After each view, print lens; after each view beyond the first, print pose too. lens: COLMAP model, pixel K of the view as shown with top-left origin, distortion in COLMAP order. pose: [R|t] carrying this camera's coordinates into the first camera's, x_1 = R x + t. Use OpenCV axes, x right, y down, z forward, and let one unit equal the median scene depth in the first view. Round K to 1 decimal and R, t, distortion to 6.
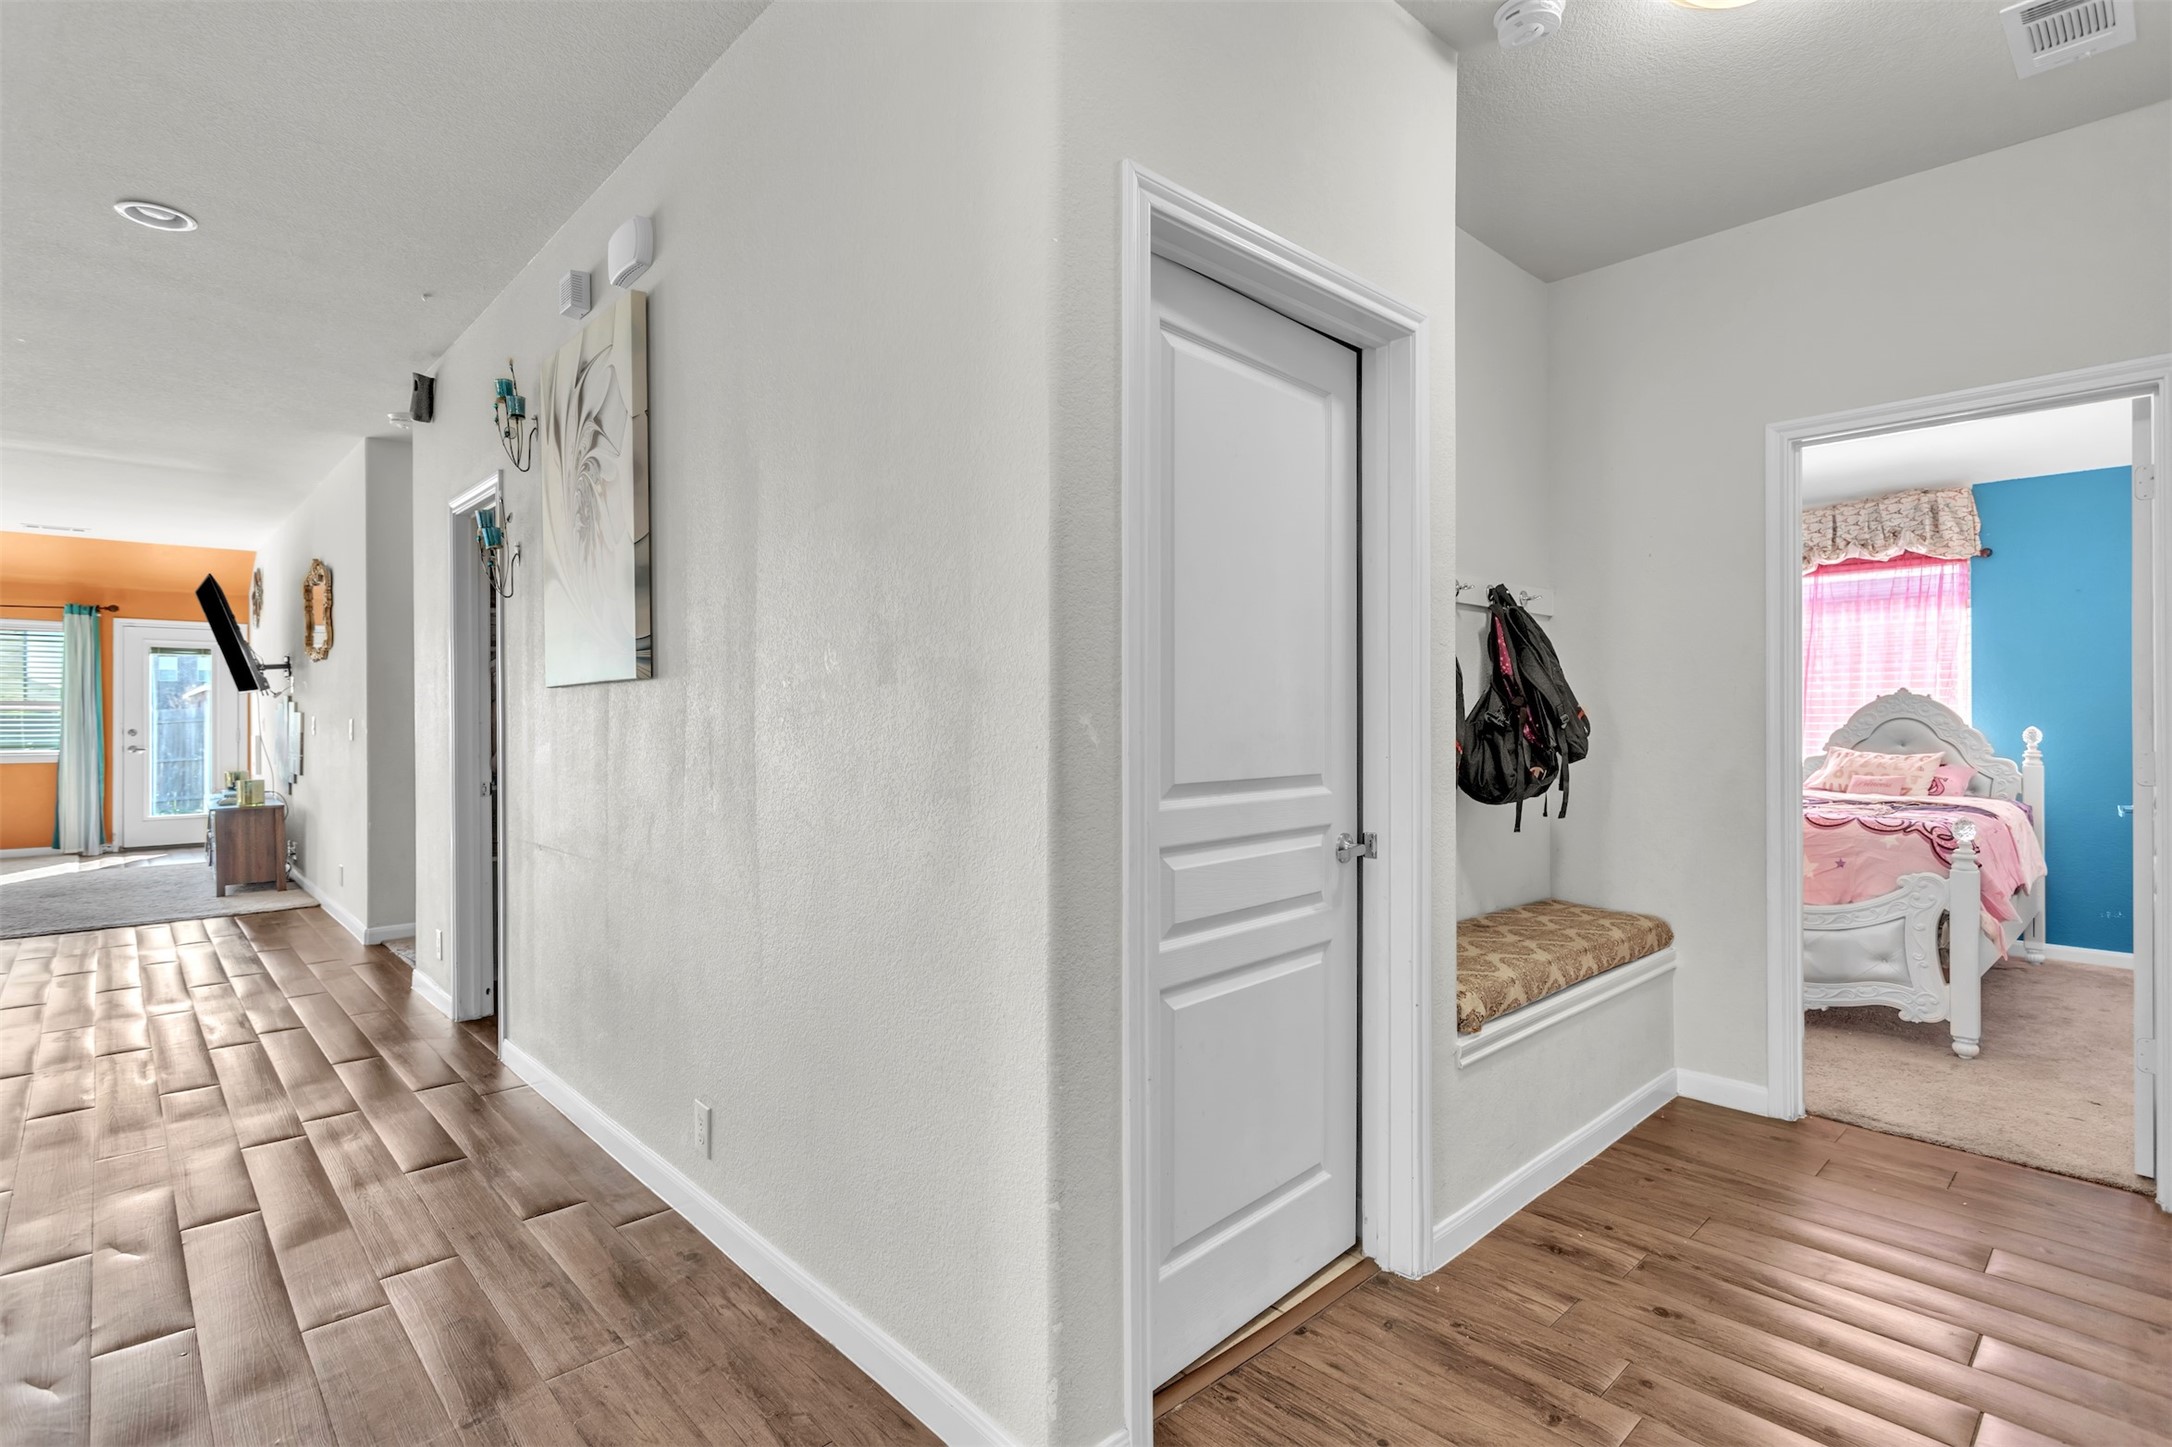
lens RADIAL K [[1046.3, 0, 1085.2], [0, 1046.3, 718.4], [0, 0, 1]] dist [0.005364, 0.000250]
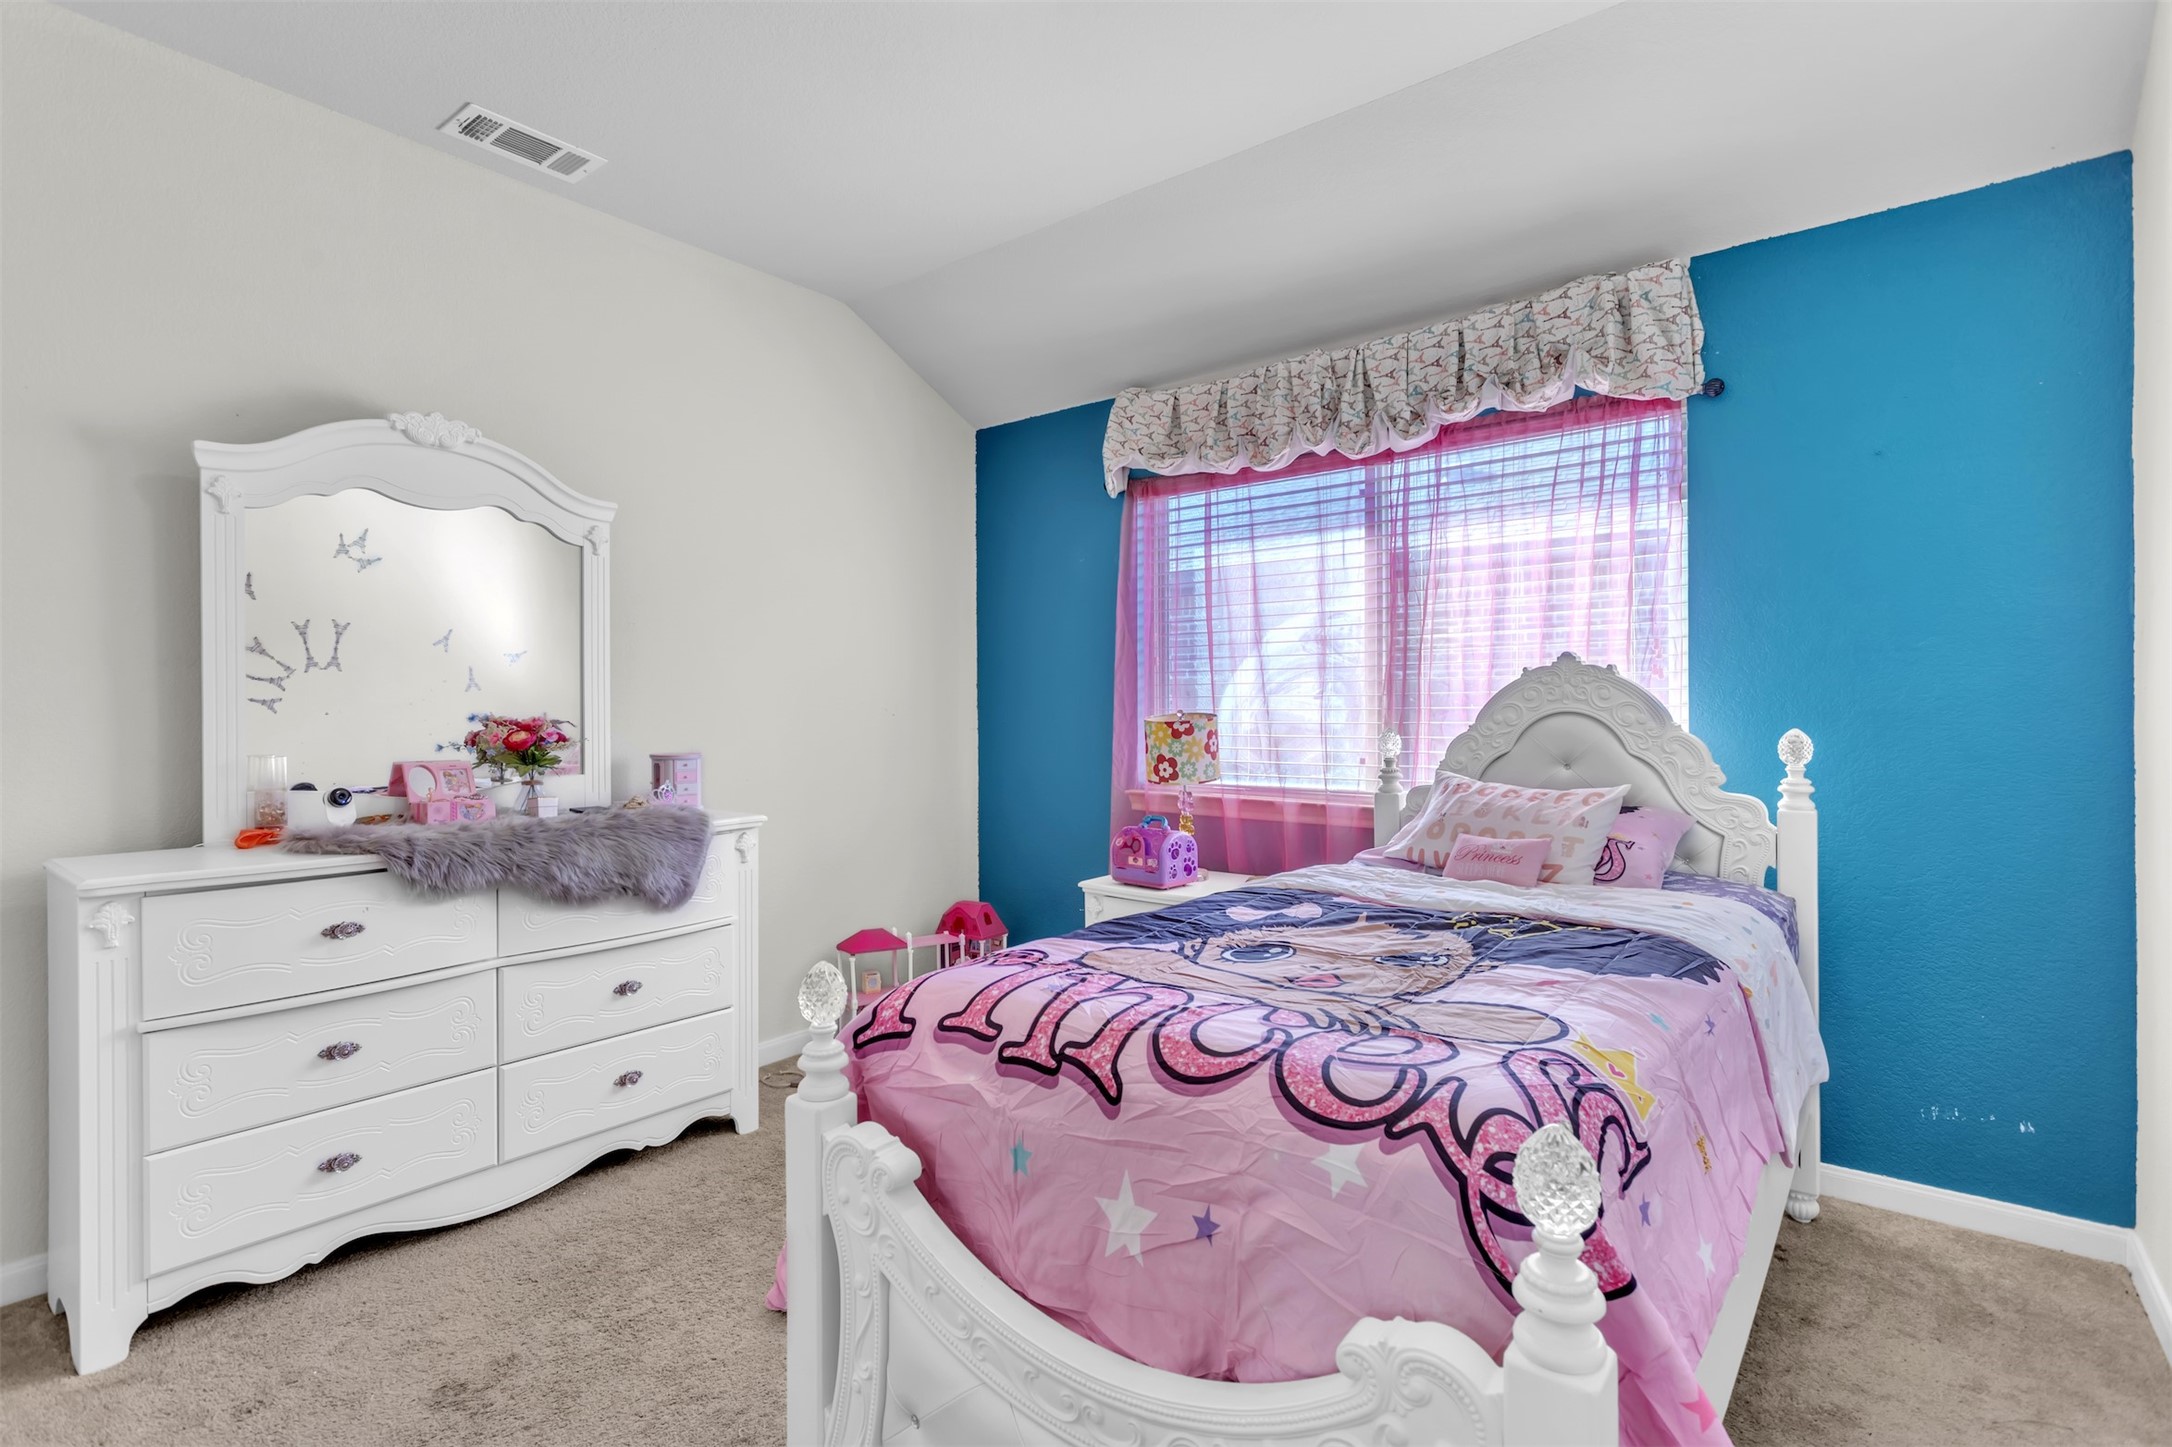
lens RADIAL K [[1046.3, 0, 1085.6], [0, 1046.3, 718.6], [0, 0, 1]] dist [0.005364, 0.000250]
pose [[0.989917, -0.006101, 0.141515, 0.481496], [0.005309, 0.999968, 0.005977, -0.001808], [-0.141547, -0.005165, 0.989918, 0.536953]]
